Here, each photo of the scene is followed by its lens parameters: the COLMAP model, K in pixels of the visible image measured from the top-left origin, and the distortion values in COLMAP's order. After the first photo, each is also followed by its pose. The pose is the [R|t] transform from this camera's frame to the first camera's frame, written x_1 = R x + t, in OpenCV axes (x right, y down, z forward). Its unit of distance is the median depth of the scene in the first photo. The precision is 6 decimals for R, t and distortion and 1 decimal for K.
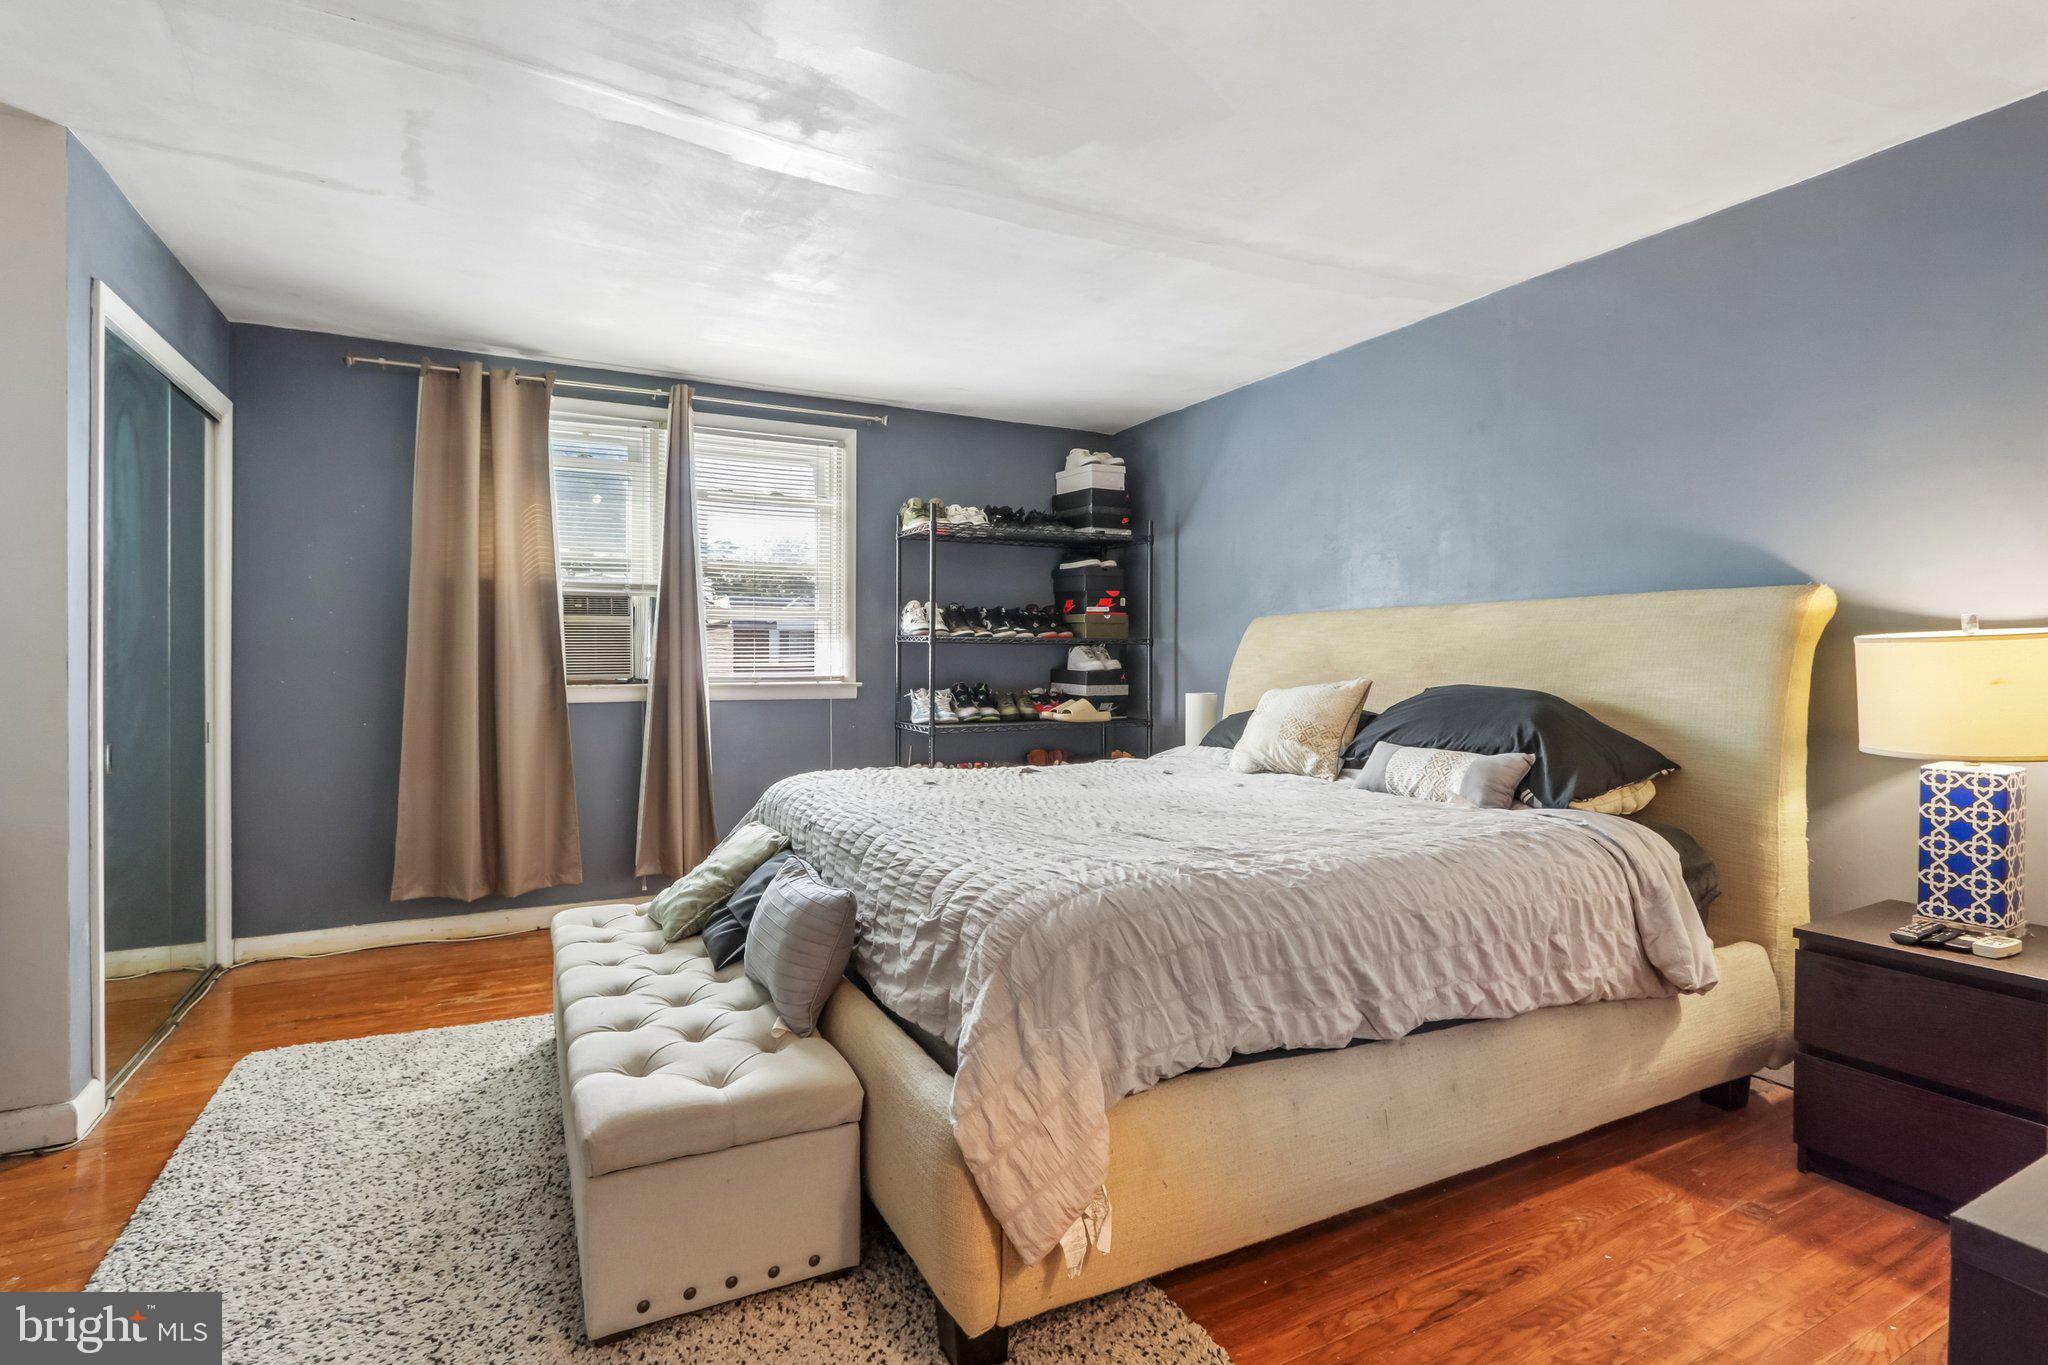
lens RADIAL K [[981.3, 0, 1005.9], [0, 981.3, 654.5], [0, 0, 1]] dist [-0.015191, 0.000932]
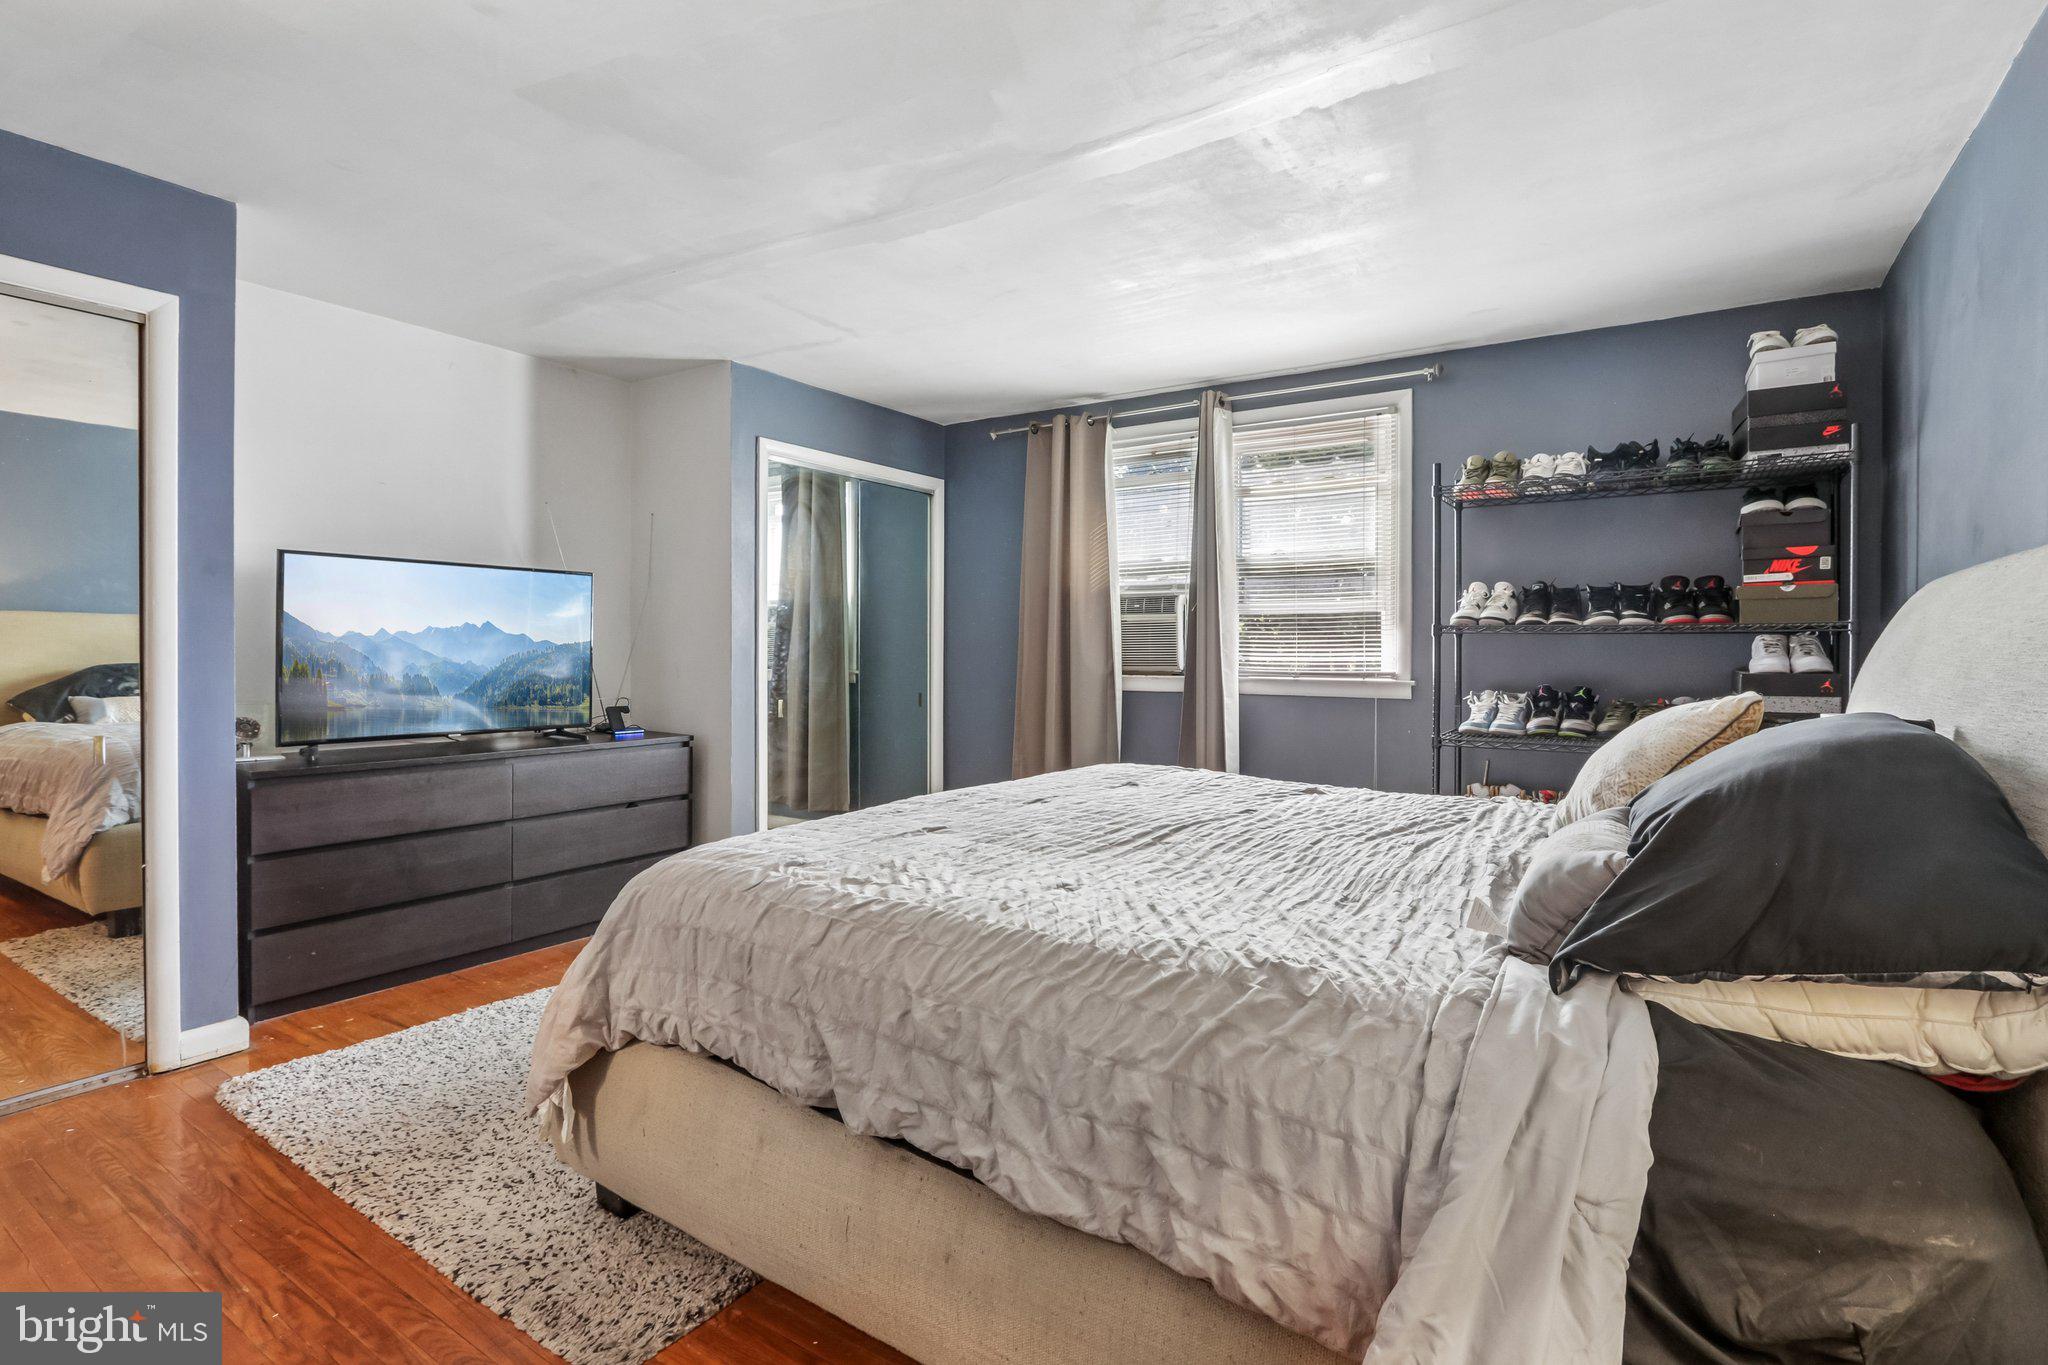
lens RADIAL K [[981.3, 0, 1005.9], [0, 981.3, 654.5], [0, 0, 1]] dist [-0.015191, 0.000932]
pose [[0.482508, 0.005567, -0.875874, 0.453627], [0.002187, 0.999969, 0.007561, -0.001914], [0.875889, -0.005564, 0.482481, 0.282853]]
